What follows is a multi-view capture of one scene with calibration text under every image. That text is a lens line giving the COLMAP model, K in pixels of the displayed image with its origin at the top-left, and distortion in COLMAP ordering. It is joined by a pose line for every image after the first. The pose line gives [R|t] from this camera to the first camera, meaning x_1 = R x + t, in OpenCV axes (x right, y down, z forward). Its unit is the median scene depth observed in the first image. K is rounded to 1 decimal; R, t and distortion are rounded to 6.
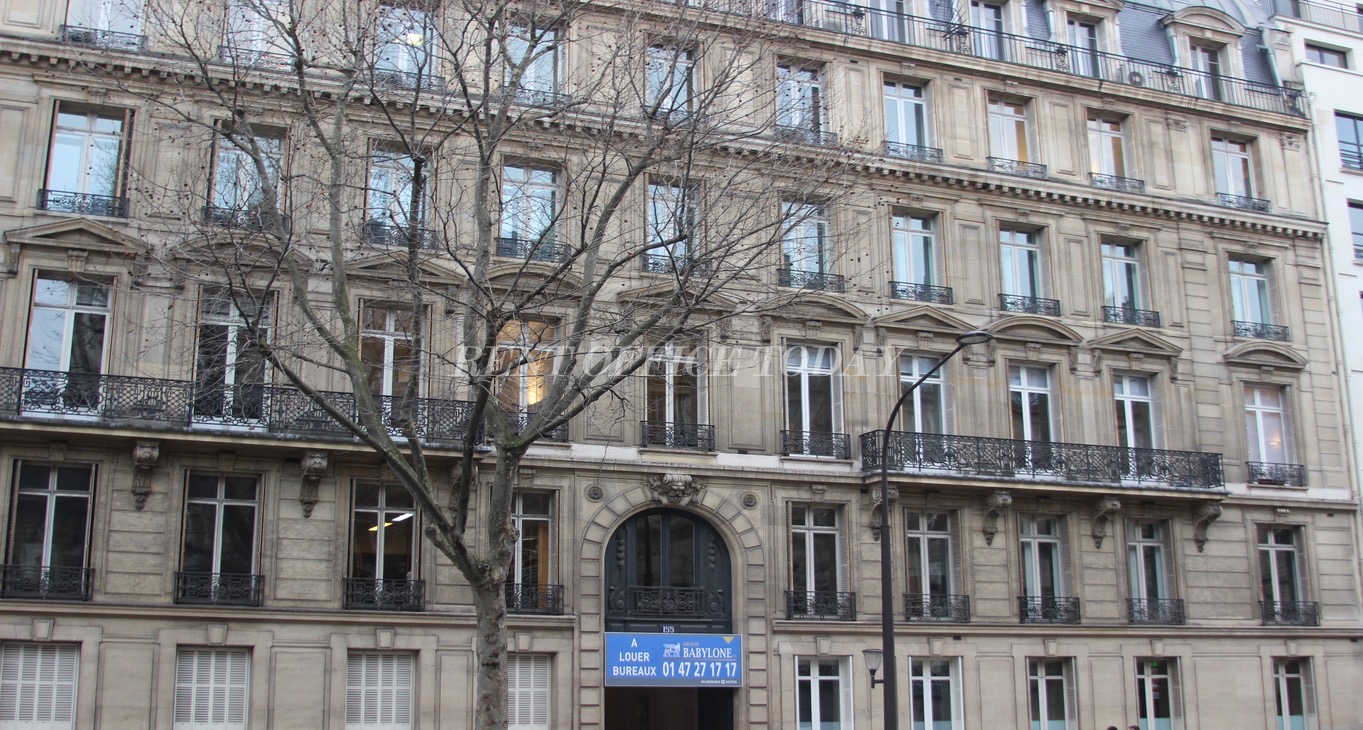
lens RADIAL K [[1782.4, 0, 681.5], [0, 1782.4, 490.9], [0, 0, 1]] dist [-0.049508, 0.048359]
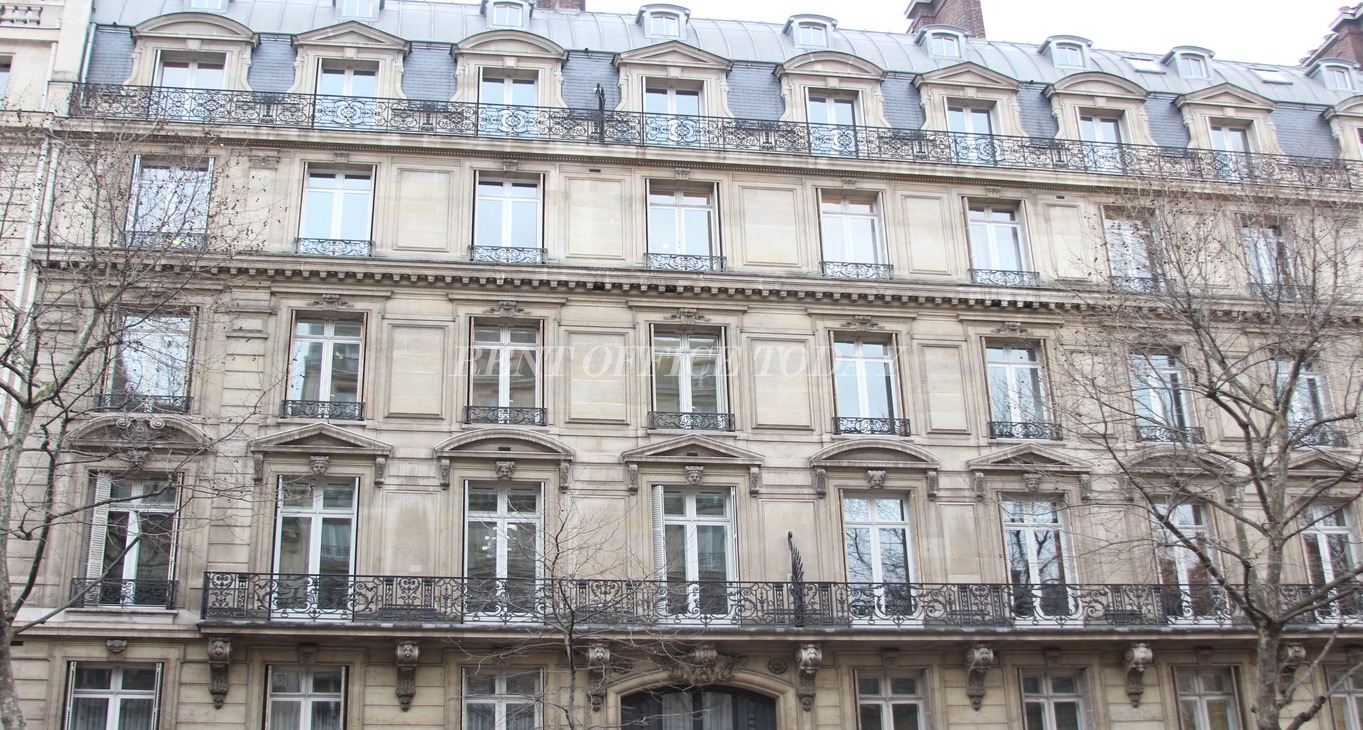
lens RADIAL K [[1802.9, 0, 682.7], [0, 1802.9, 360.1], [0, 0, 1]] dist [-0.158495, 0.095625]
pose [[0.970672, -0.086762, -0.224206, 0.226505], [0.046627, 0.982840, -0.178467, 0.011554], [0.235843, 0.162779, 0.958061, 0.103801]]
